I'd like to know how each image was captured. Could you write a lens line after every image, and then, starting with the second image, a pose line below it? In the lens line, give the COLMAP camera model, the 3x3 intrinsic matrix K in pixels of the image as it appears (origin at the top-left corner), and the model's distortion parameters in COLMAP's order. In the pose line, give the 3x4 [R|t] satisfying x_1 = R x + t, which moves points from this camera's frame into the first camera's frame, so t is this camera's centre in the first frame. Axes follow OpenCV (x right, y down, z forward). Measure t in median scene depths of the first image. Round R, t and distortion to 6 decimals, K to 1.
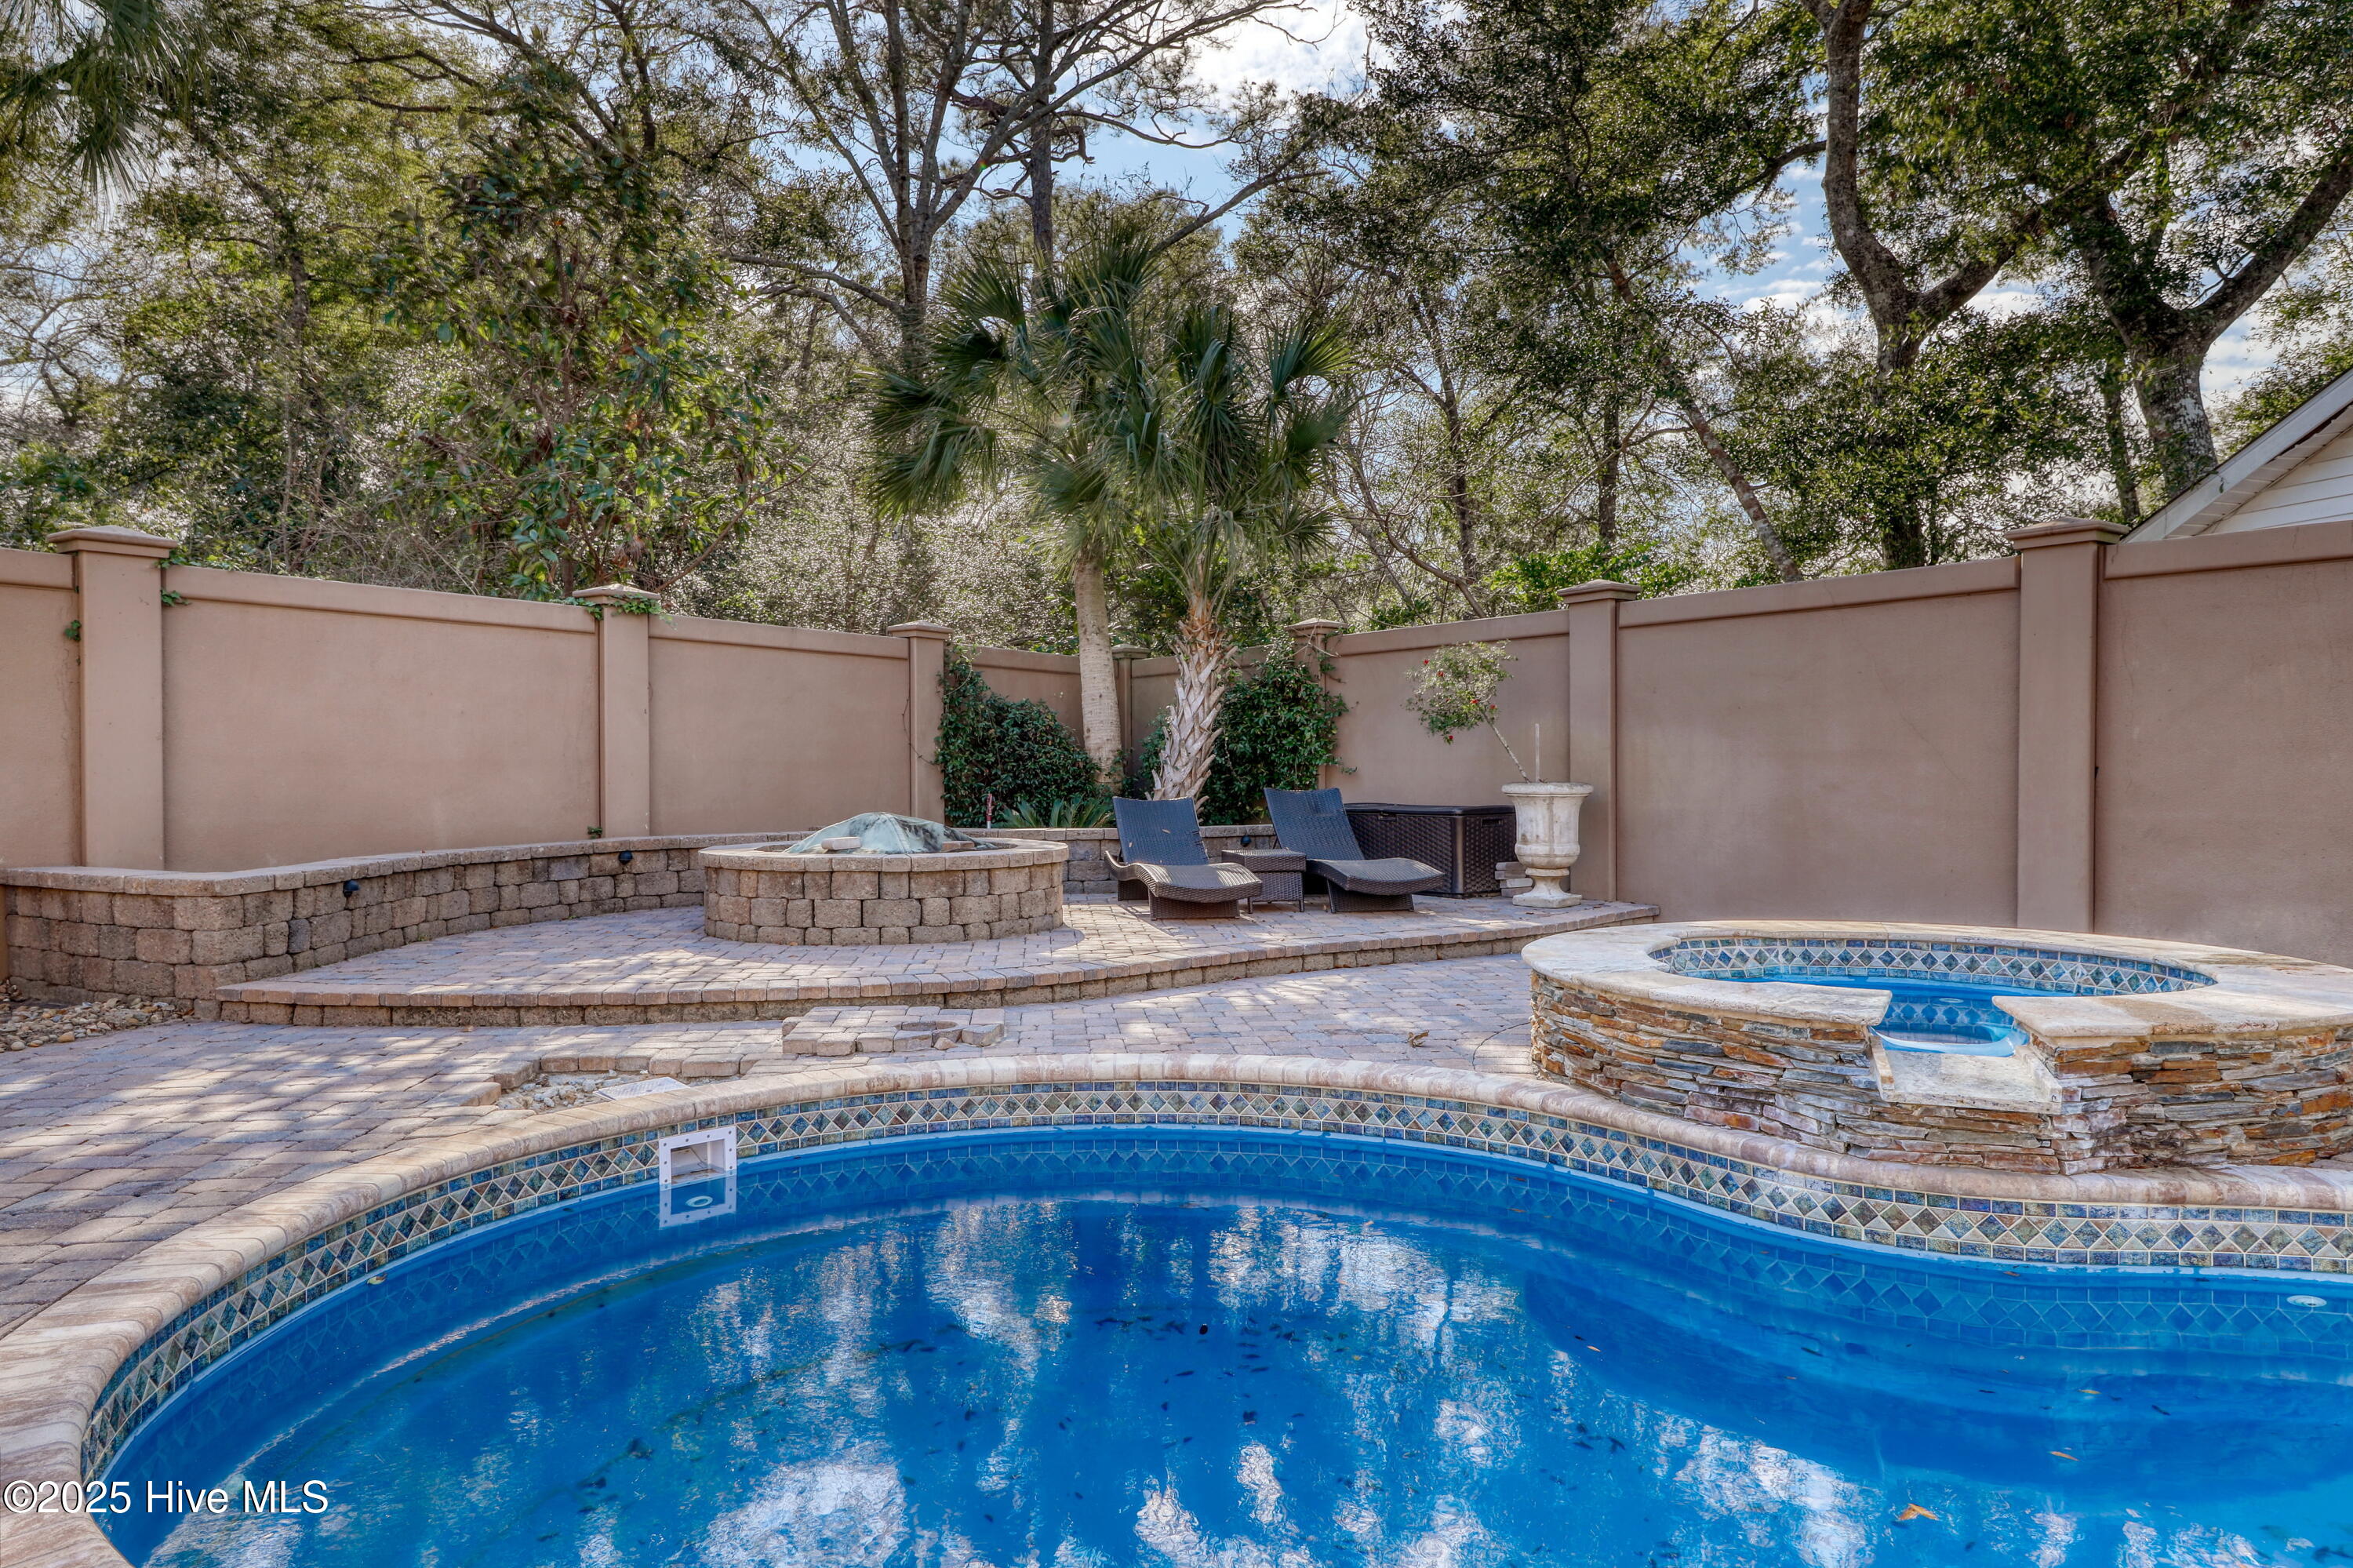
lens RADIAL K [[1539.4, 0, 1182.8], [0, 1539.4, 783.9], [0, 0, 1]] dist [0.012733, 0.000568]
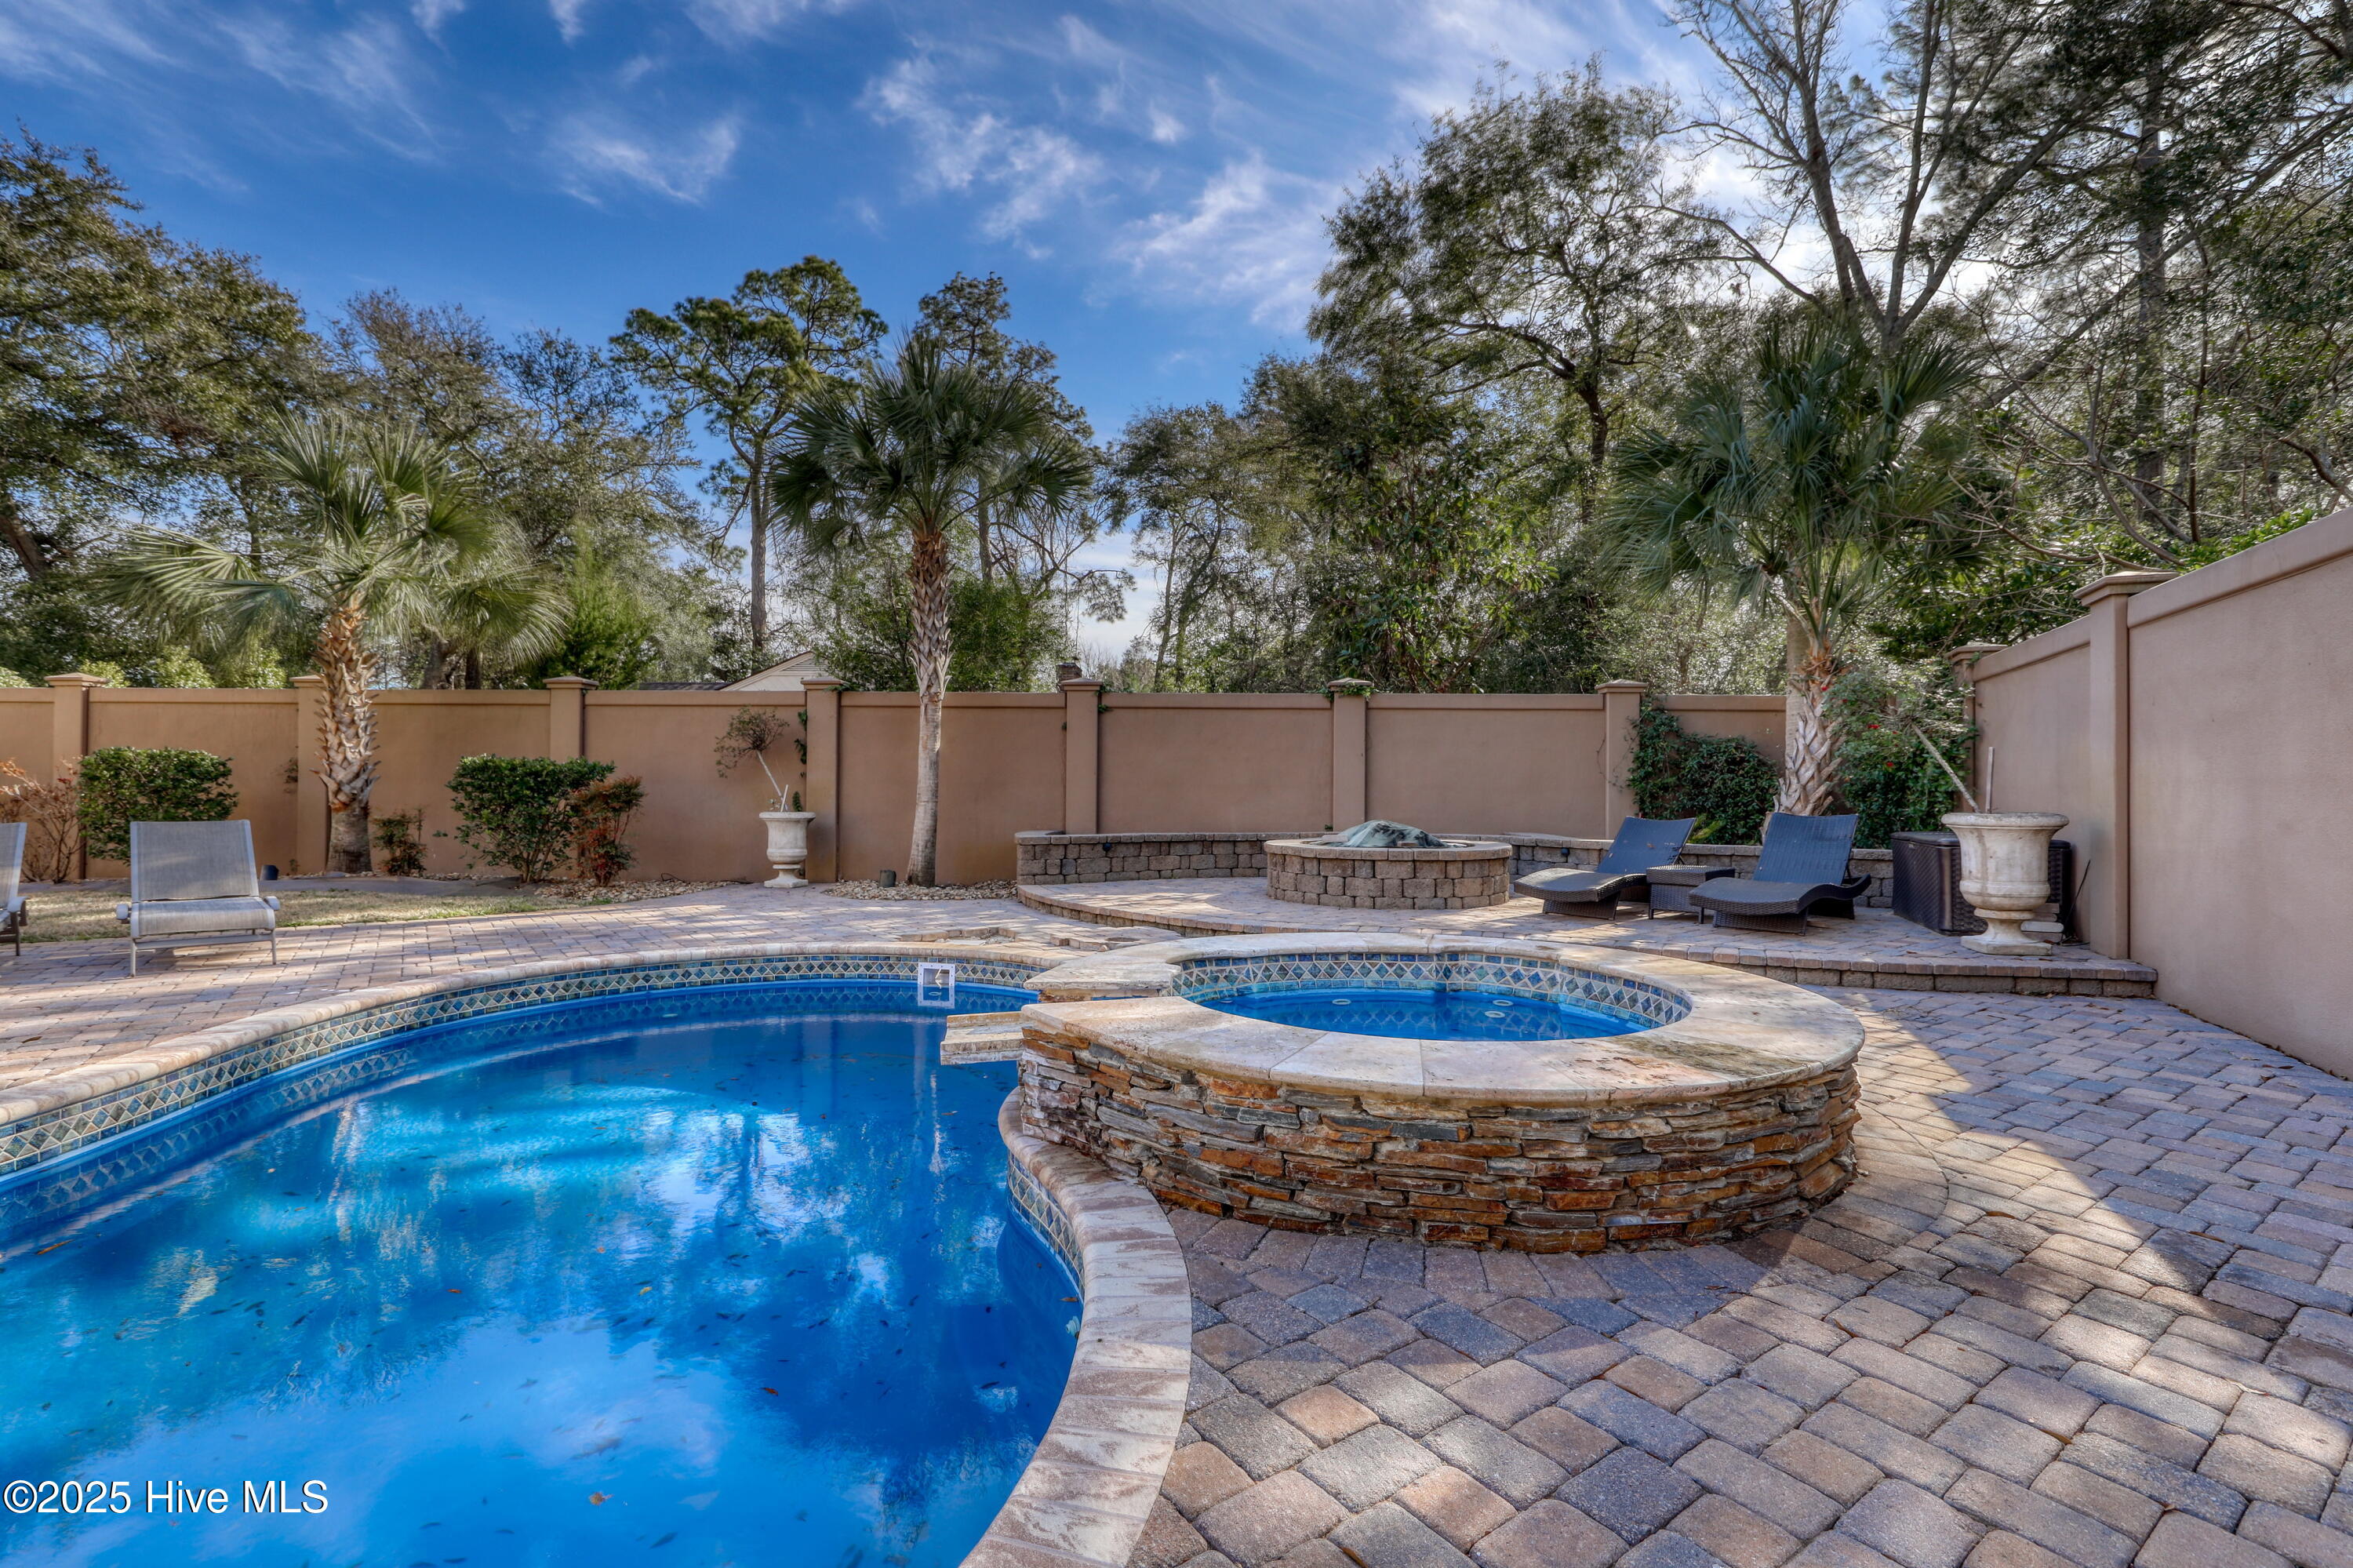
lens RADIAL K [[1083.3, 0, 1190.0], [0, 1083.3, 791.2], [0, 0, 1]] dist [0.001227, -0.001224]
pose [[0.499122, 0.008135, -0.866493, 1.096051], [-0.017959, 0.999838, -0.000958, -0.008663], [0.866345, 0.016040, 0.499188, 0.561938]]
